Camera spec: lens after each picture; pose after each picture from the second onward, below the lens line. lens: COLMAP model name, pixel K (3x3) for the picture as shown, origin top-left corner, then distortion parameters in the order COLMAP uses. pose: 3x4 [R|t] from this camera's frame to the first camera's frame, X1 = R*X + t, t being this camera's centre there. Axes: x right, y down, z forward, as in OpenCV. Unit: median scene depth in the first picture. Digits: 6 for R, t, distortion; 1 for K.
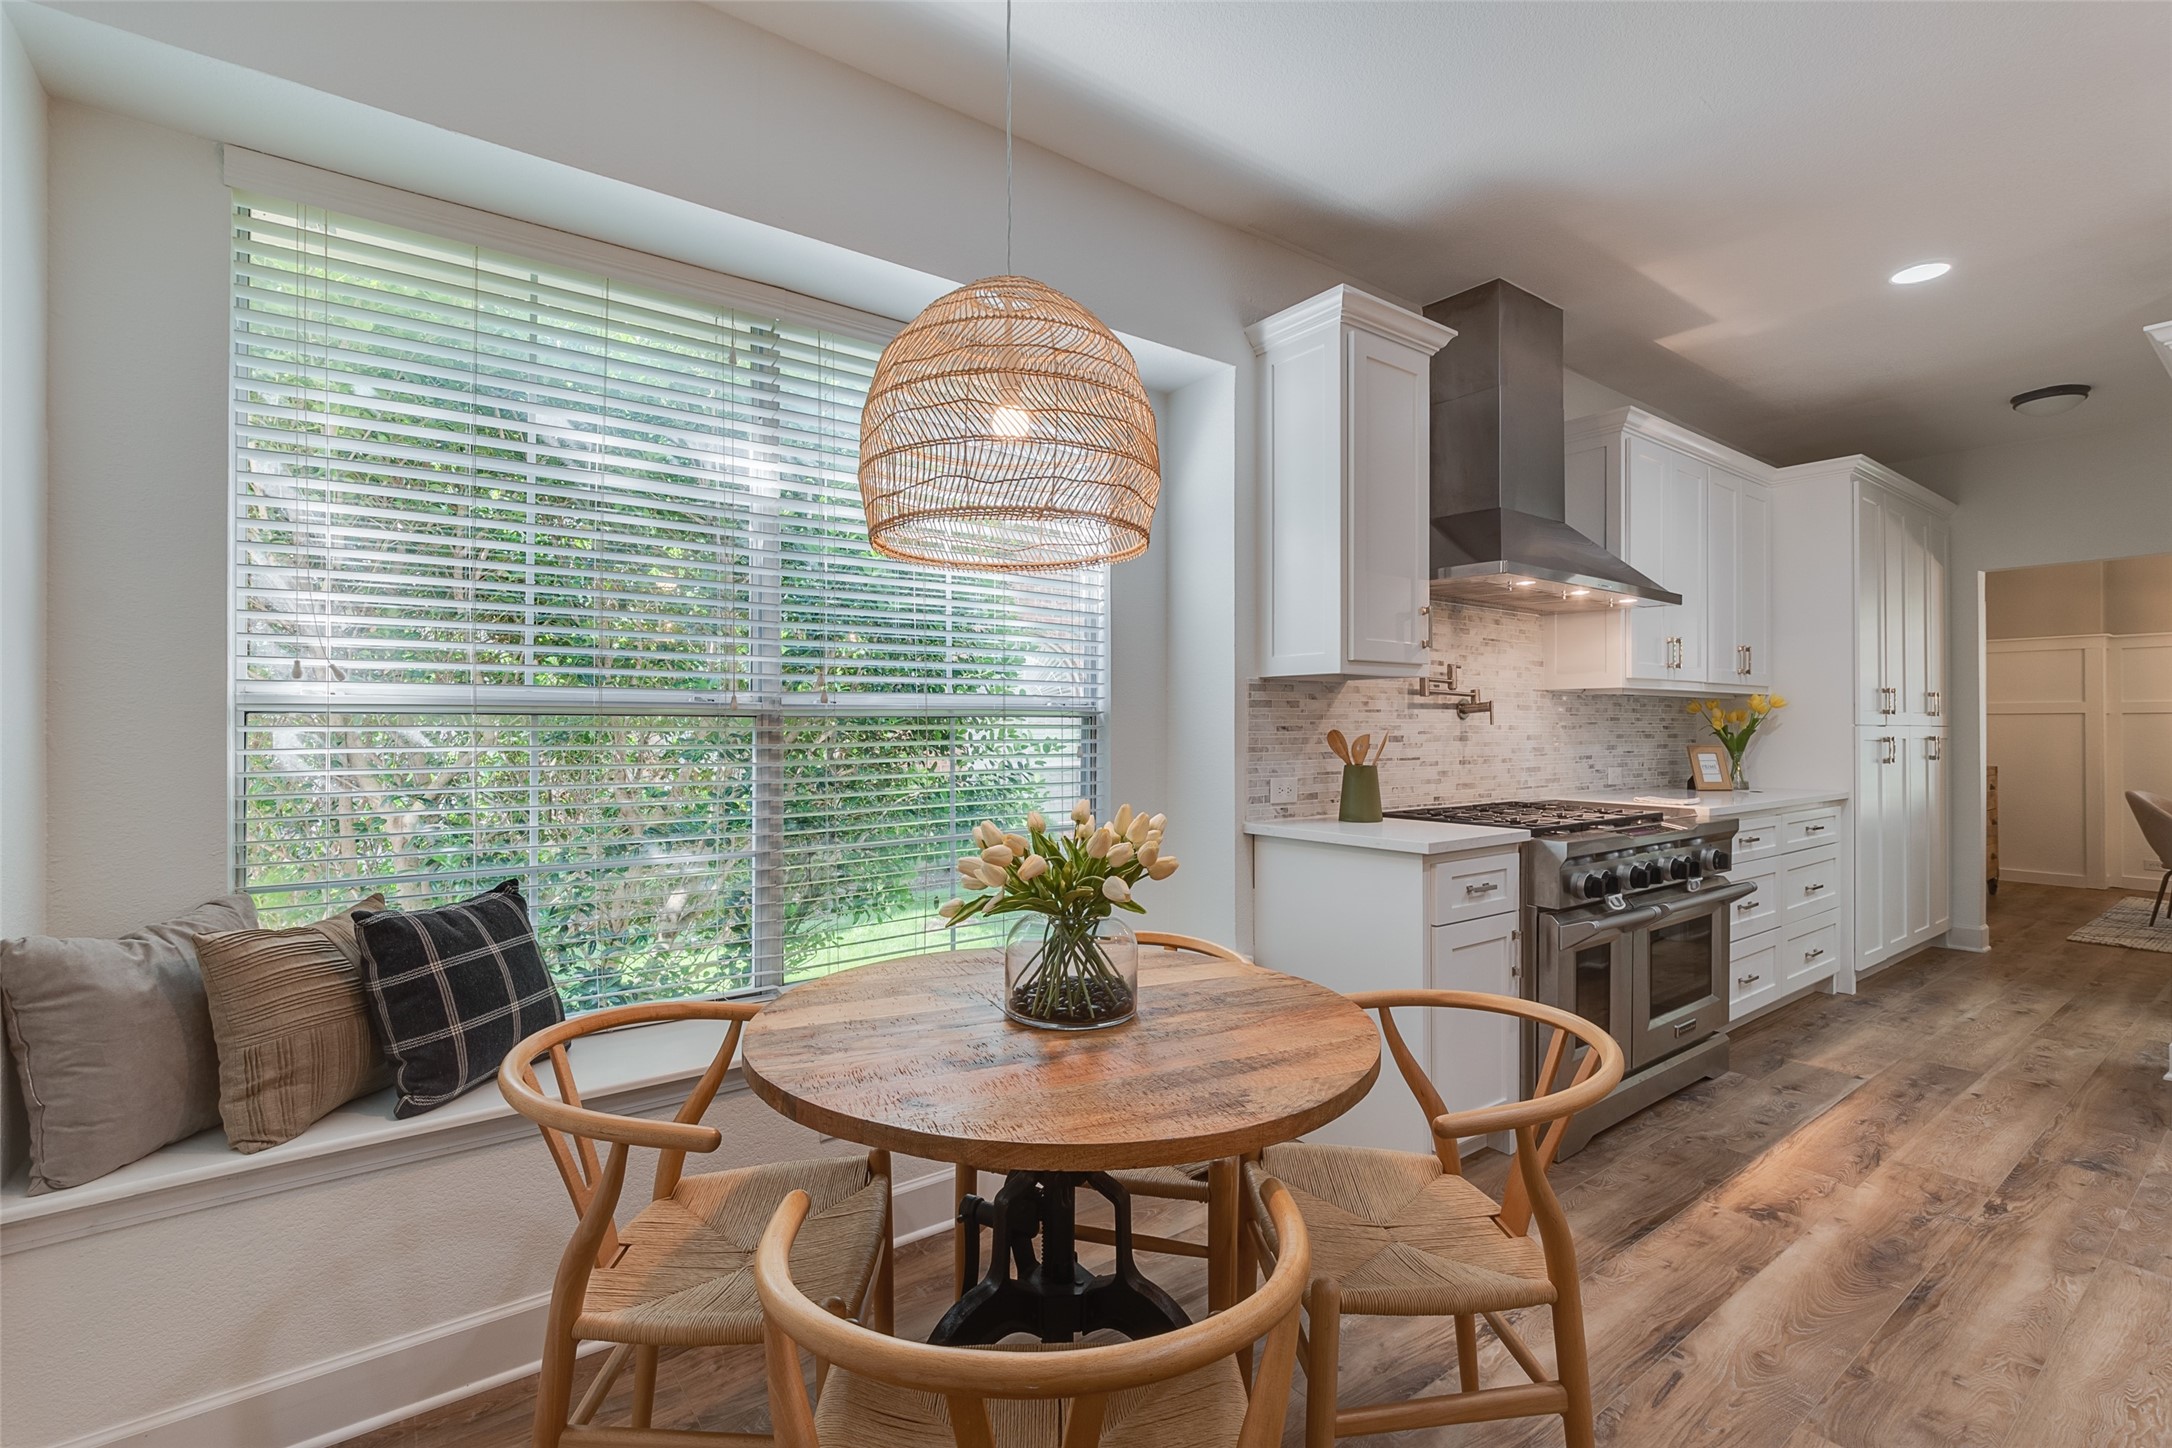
lens RADIAL K [[982.6, 0, 1097.8], [0, 982.6, 730.6], [0, 0, 1]] dist [-0.005788, 0.000253]
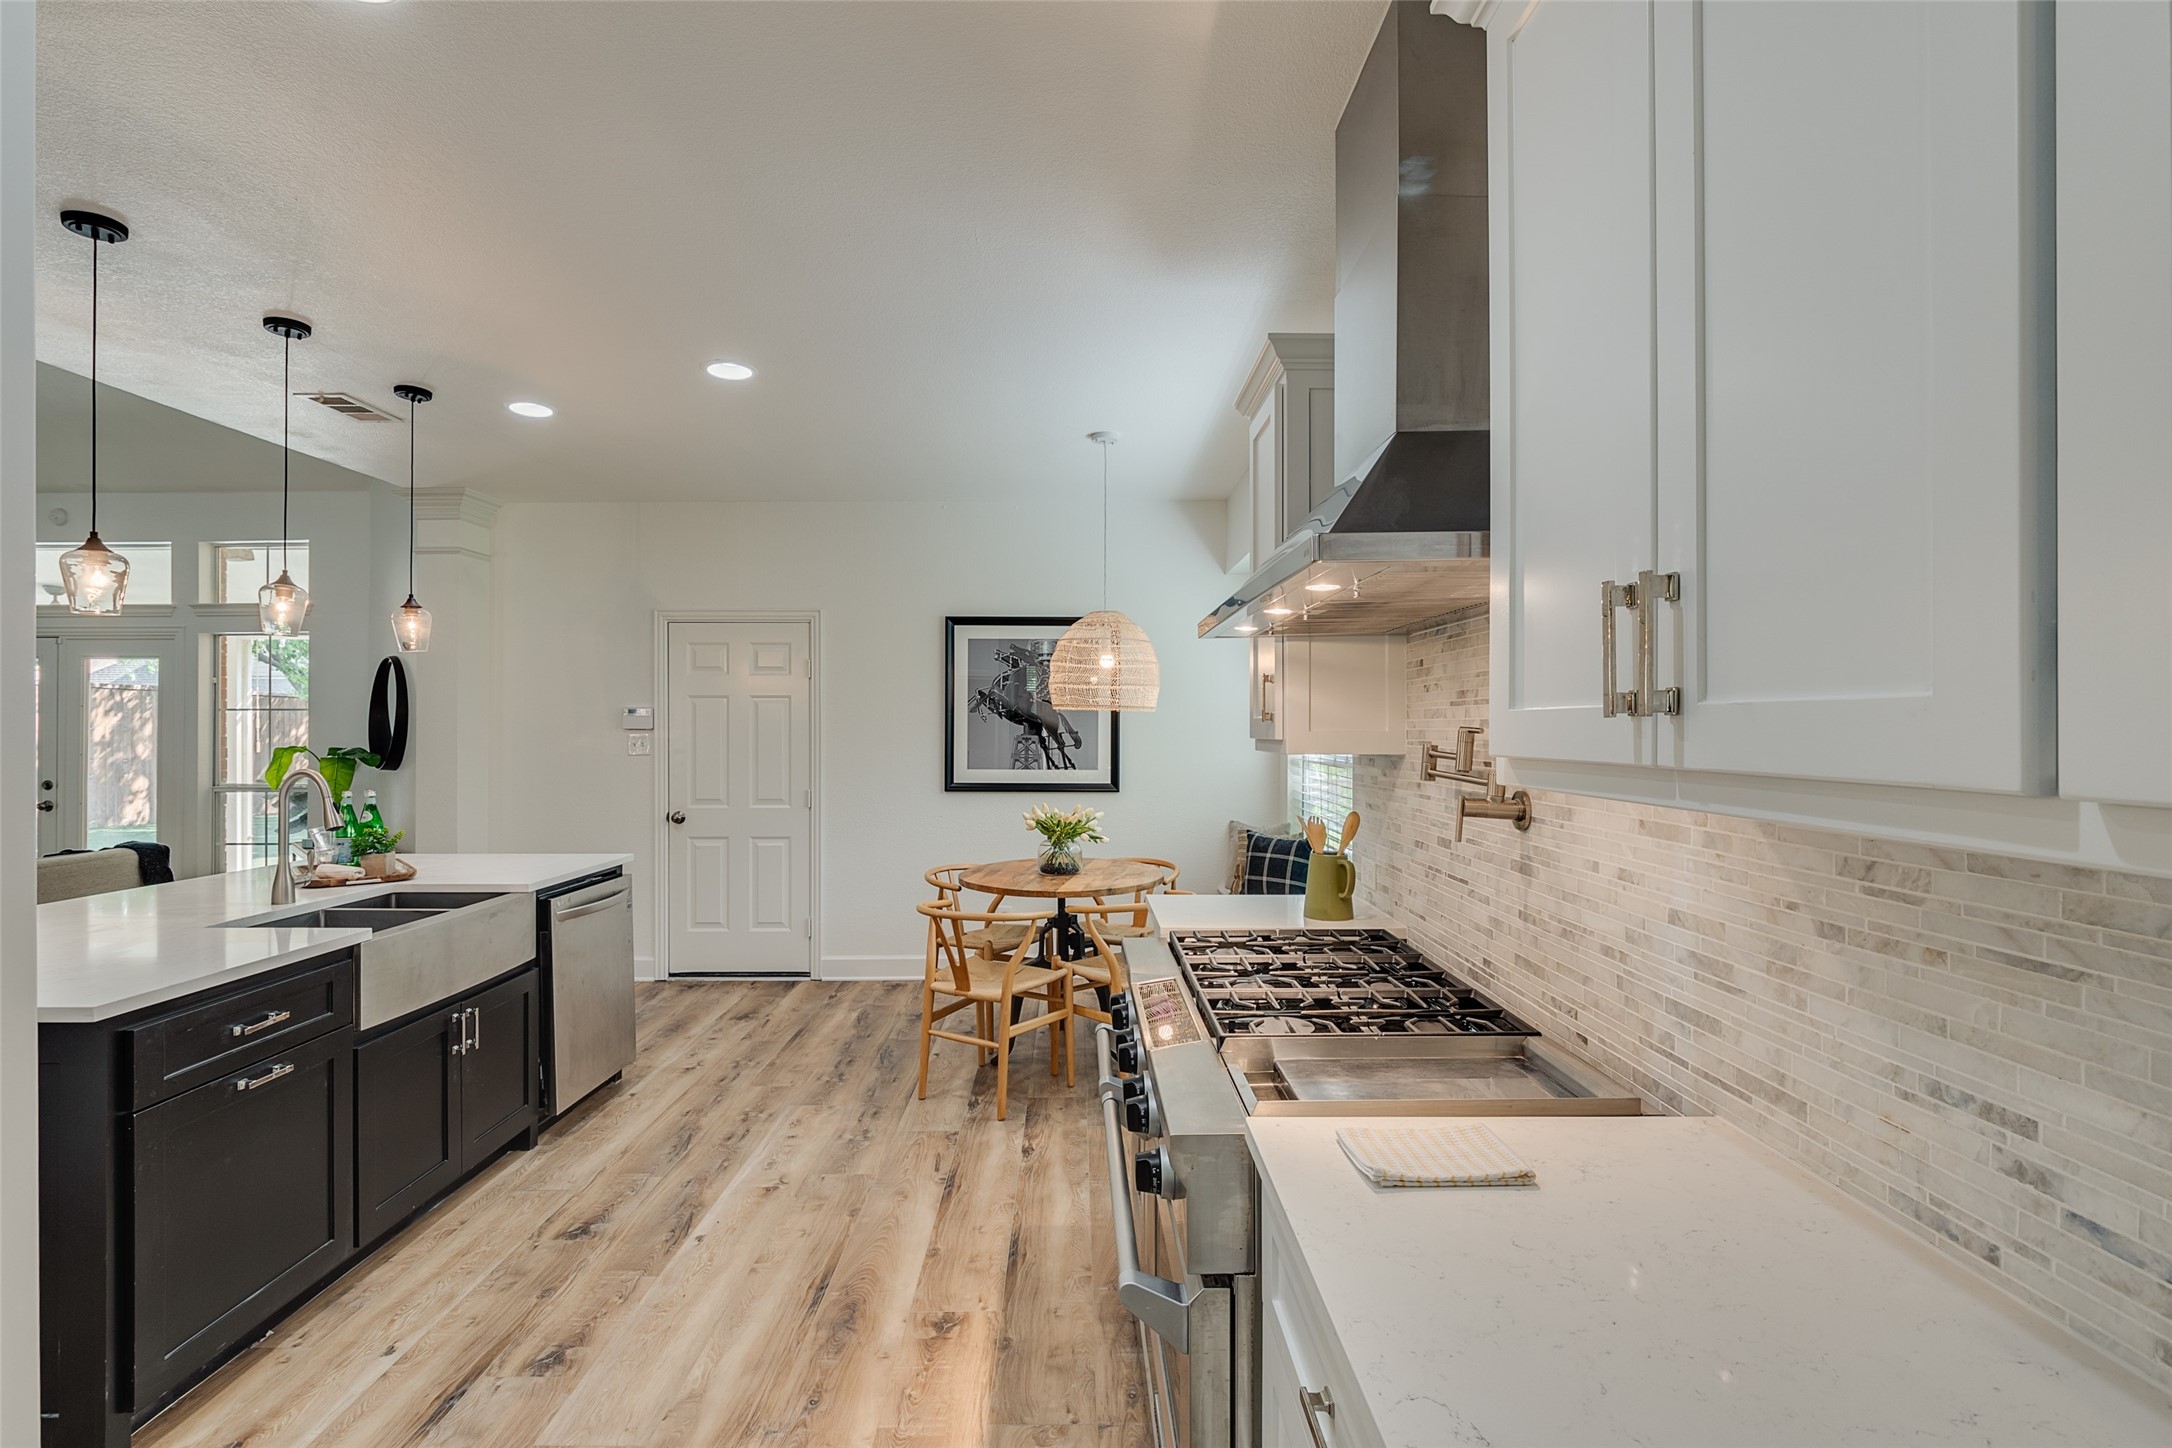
lens RADIAL K [[977.7, 0, 1082.3], [0, 977.7, 722.1], [0, 0, 1]] dist [-0.004668, 0.000218]
pose [[-0.597326, -0.004176, -0.801987, 1.219338], [-0.008360, 0.999965, 0.001020, -0.088952], [0.801955, 0.007314, -0.597340, 1.489872]]
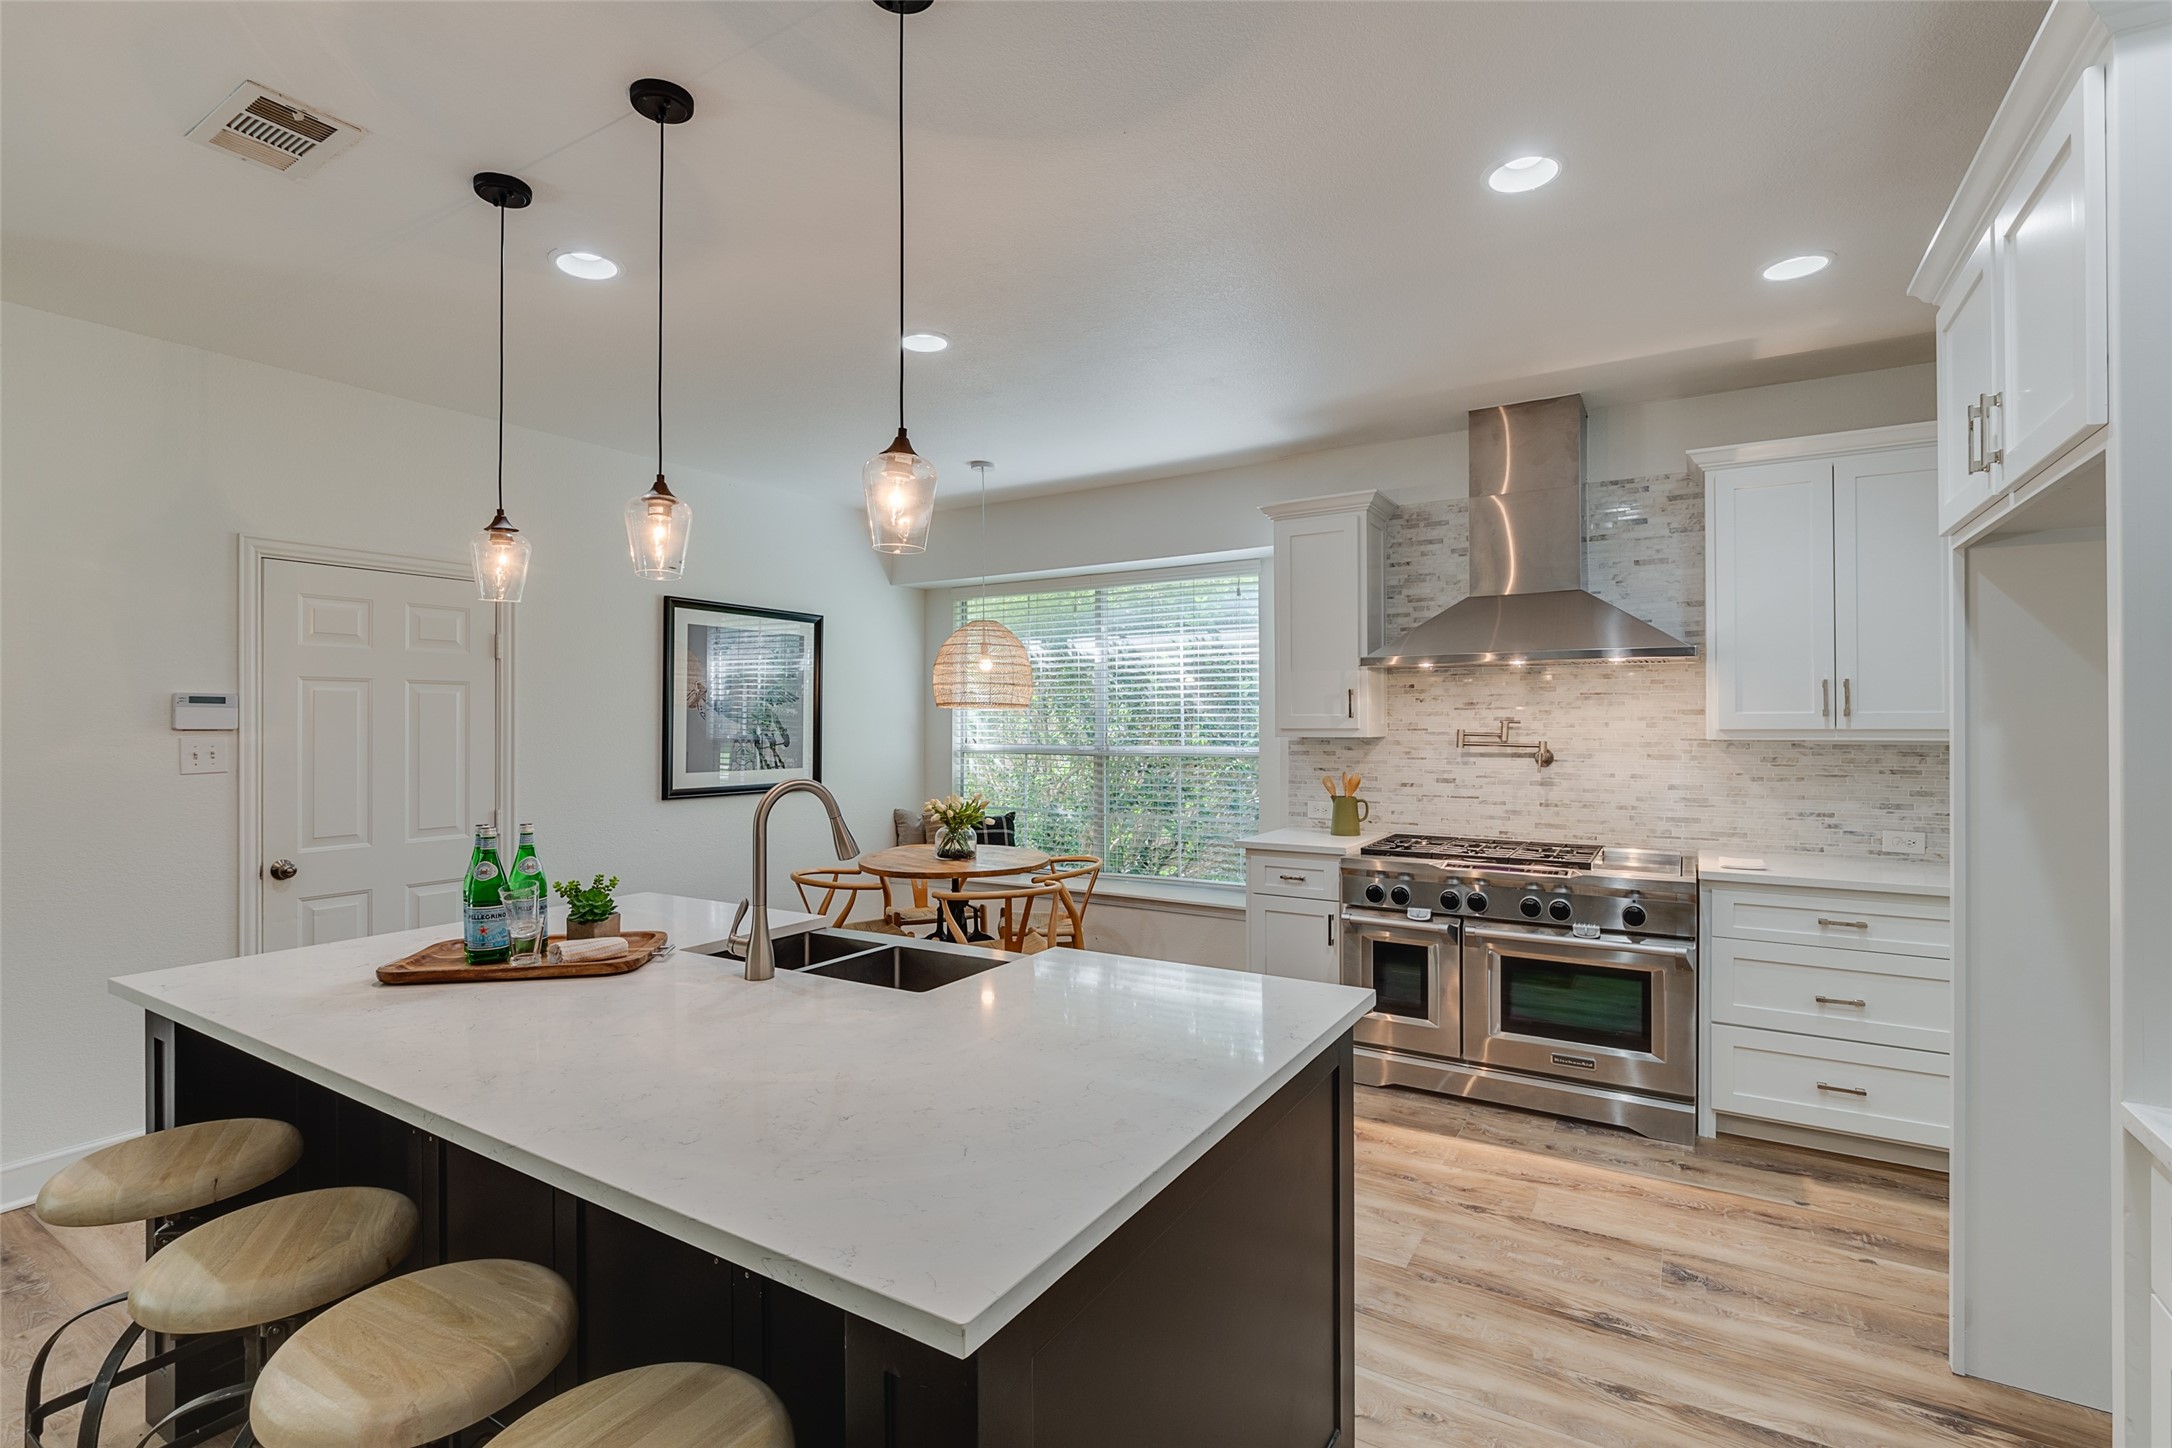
lens RADIAL K [[976.5, 0, 1086.0], [0, 976.5, 724.0], [0, 0, 1]] dist [-0.011588, -0.000201]
pose [[0.357695, -0.003401, -0.933832, 1.644367], [-0.004793, 0.999974, -0.005478, -0.069871], [0.933826, 0.006436, 0.357670, 0.134689]]
